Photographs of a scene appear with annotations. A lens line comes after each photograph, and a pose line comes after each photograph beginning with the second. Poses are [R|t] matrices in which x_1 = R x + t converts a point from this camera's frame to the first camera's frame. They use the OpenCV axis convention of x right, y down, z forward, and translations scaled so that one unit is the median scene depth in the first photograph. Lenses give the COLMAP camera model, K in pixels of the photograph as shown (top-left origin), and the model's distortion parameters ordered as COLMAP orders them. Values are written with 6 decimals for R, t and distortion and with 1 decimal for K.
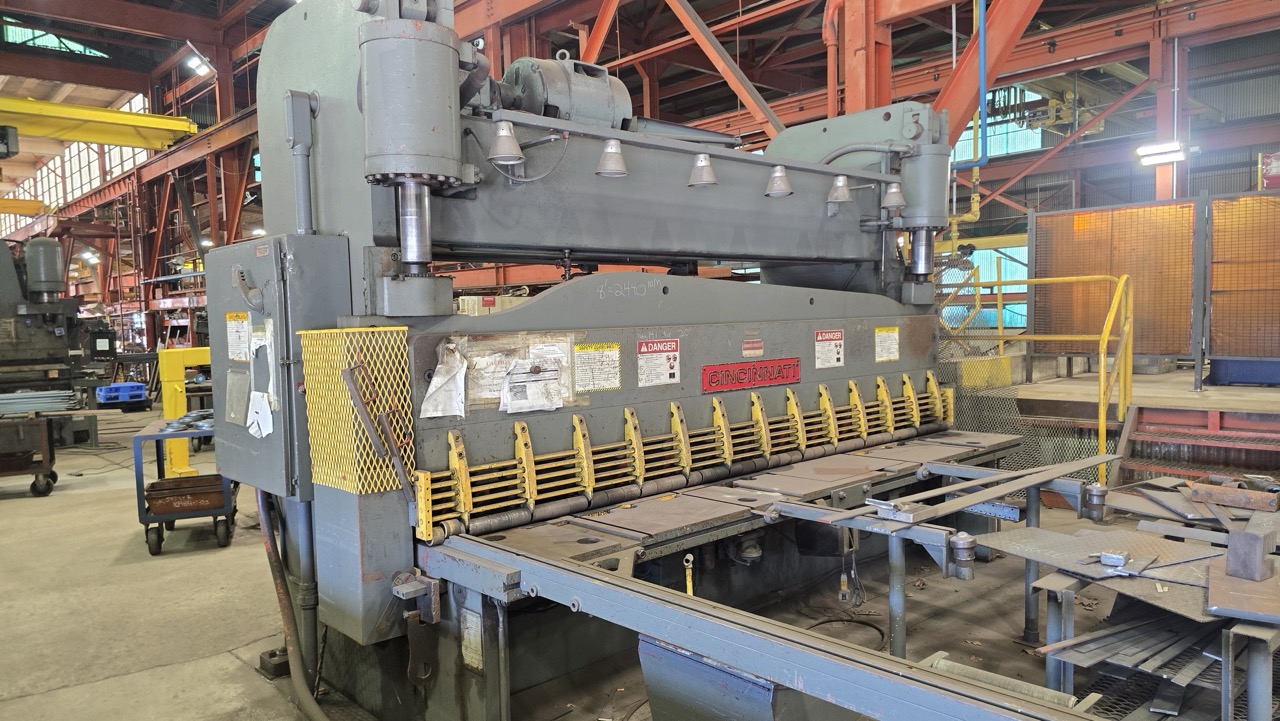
lens RADIAL K [[872.4, 0, 638.1], [0, 872.4, 359.5], [0, 0, 1]] dist [0.024502, -0.001702]
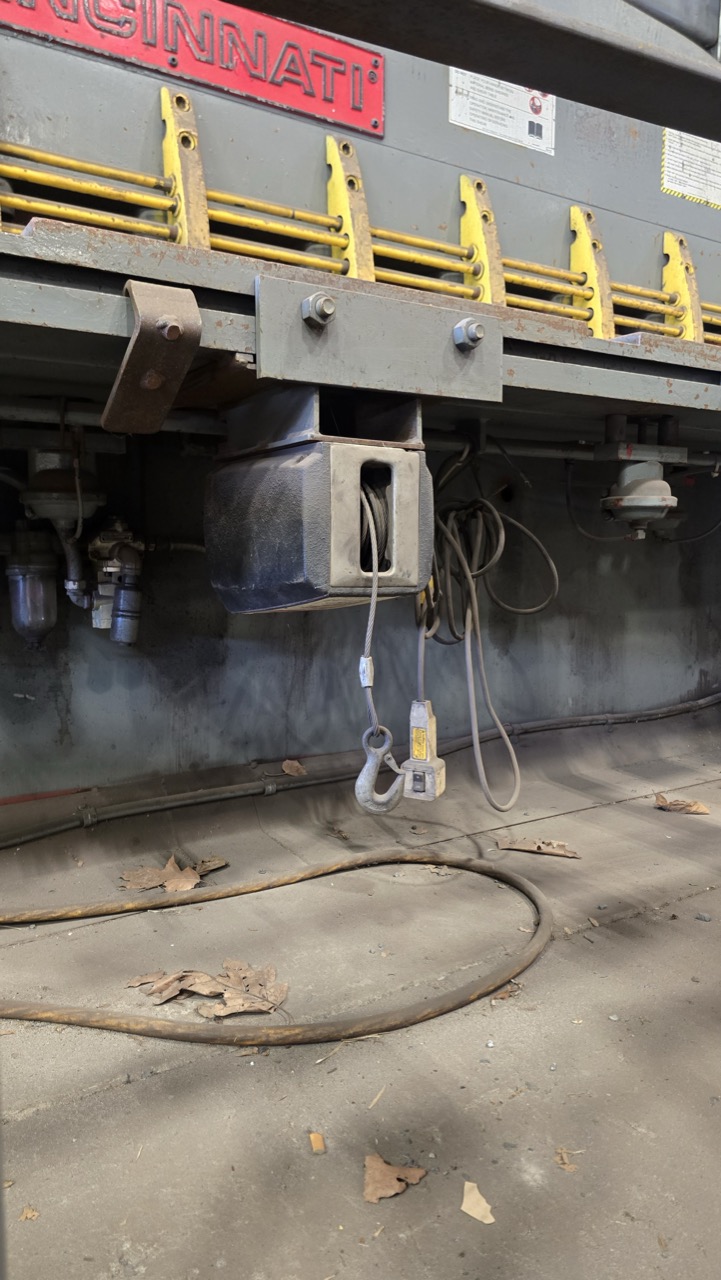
lens RADIAL K [[872.4, 0, 359.2], [0, 872.4, 641.3], [0, 0, 1]] dist [0.024502, -0.001702]
pose [[0.983903, 0.047672, -0.172225, 0.260728], [-0.035528, 0.996705, 0.072920, 0.203424], [0.175134, -0.065628, 0.982355, 0.713617]]
